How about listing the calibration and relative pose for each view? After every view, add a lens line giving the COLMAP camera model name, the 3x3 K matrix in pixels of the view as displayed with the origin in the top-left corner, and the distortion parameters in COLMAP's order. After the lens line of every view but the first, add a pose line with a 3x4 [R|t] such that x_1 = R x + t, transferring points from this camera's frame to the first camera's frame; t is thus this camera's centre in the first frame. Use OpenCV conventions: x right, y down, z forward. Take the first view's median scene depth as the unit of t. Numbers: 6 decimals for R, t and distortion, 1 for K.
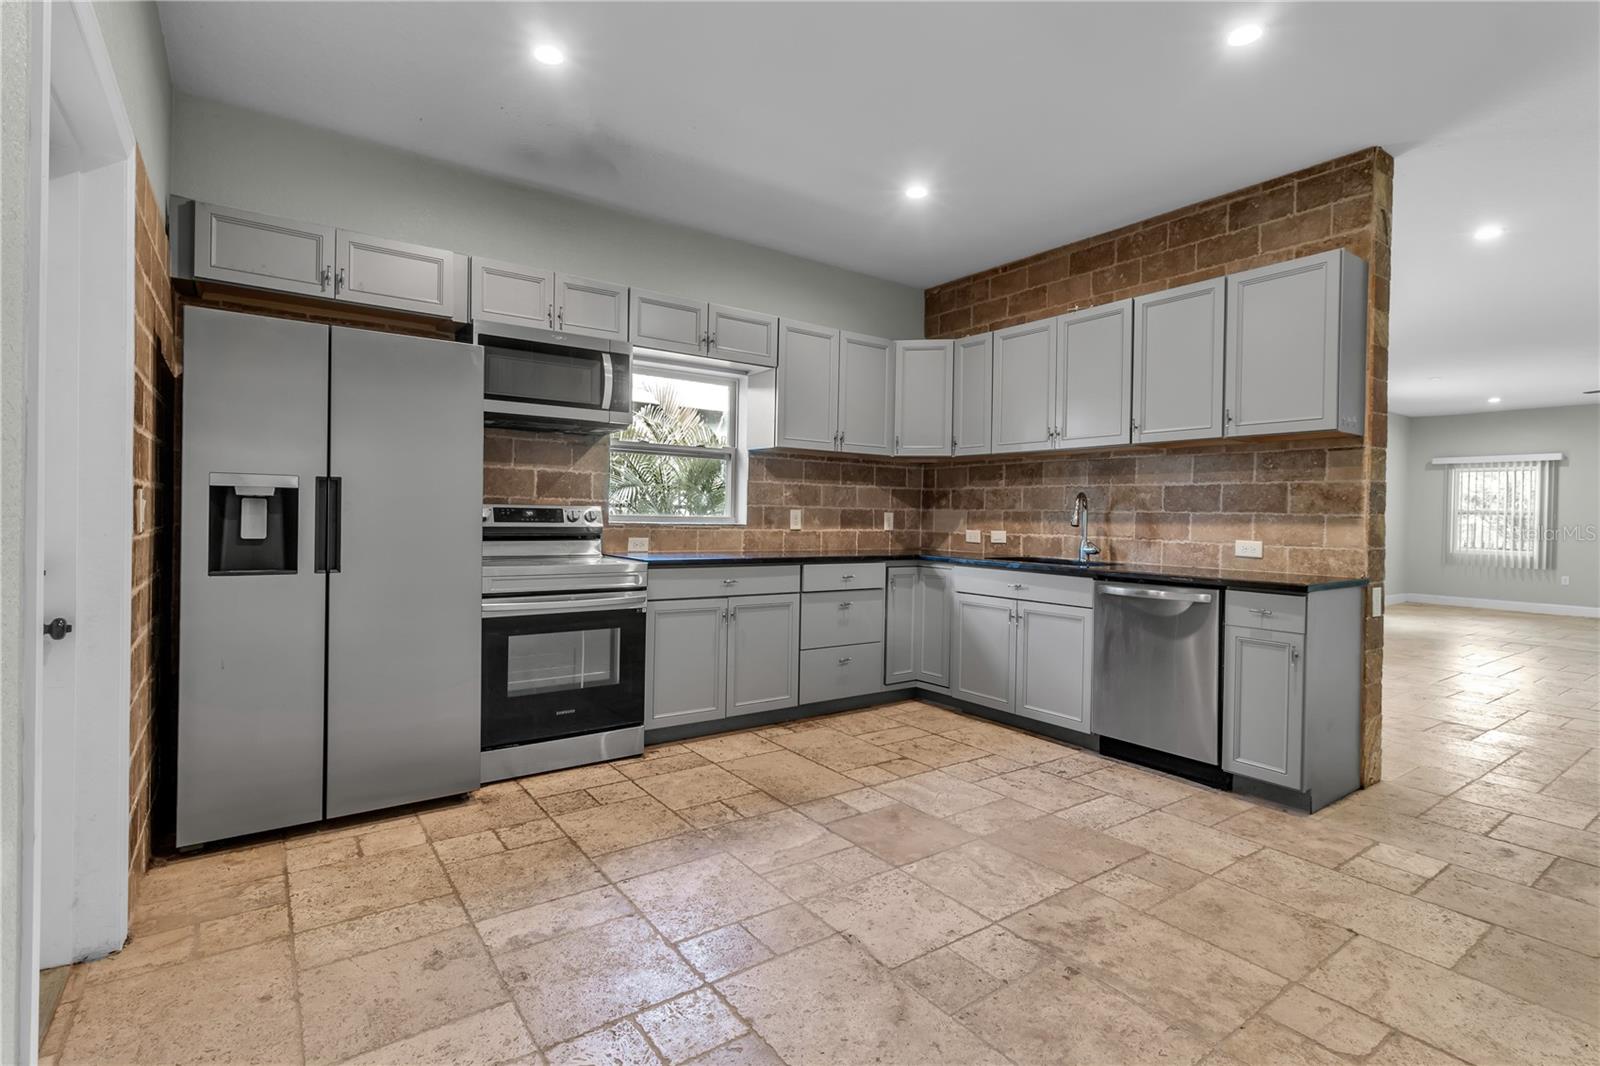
lens RADIAL K [[732.6, 0, 799.6], [0, 732.6, 520.1], [0, 0, 1]] dist [0.001517, 0.000253]
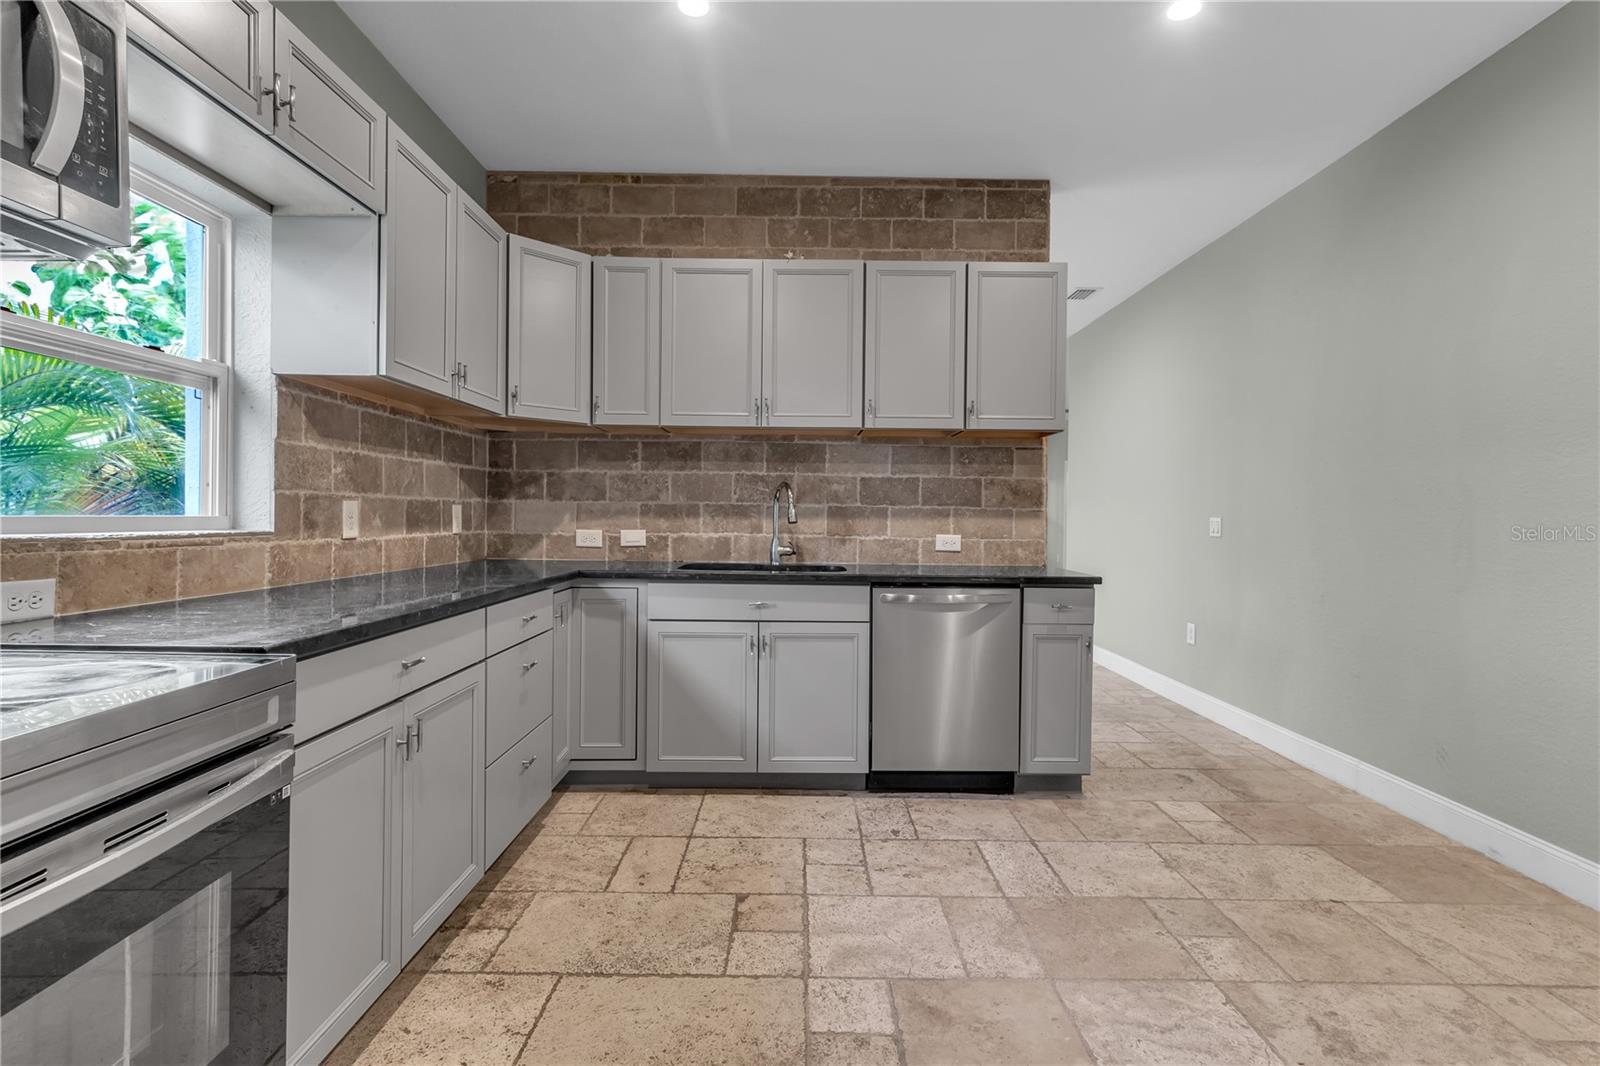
lens RADIAL K [[751.6, 0, 802.8], [0, 751.6, 519.8], [0, 0, 1]] dist [0.002799, 0.001237]
pose [[0.591770, -0.016382, 0.805941, -0.304719], [0.004536, 0.999845, 0.016992, -0.009728], [-0.806094, -0.006399, 0.591752, 0.510160]]
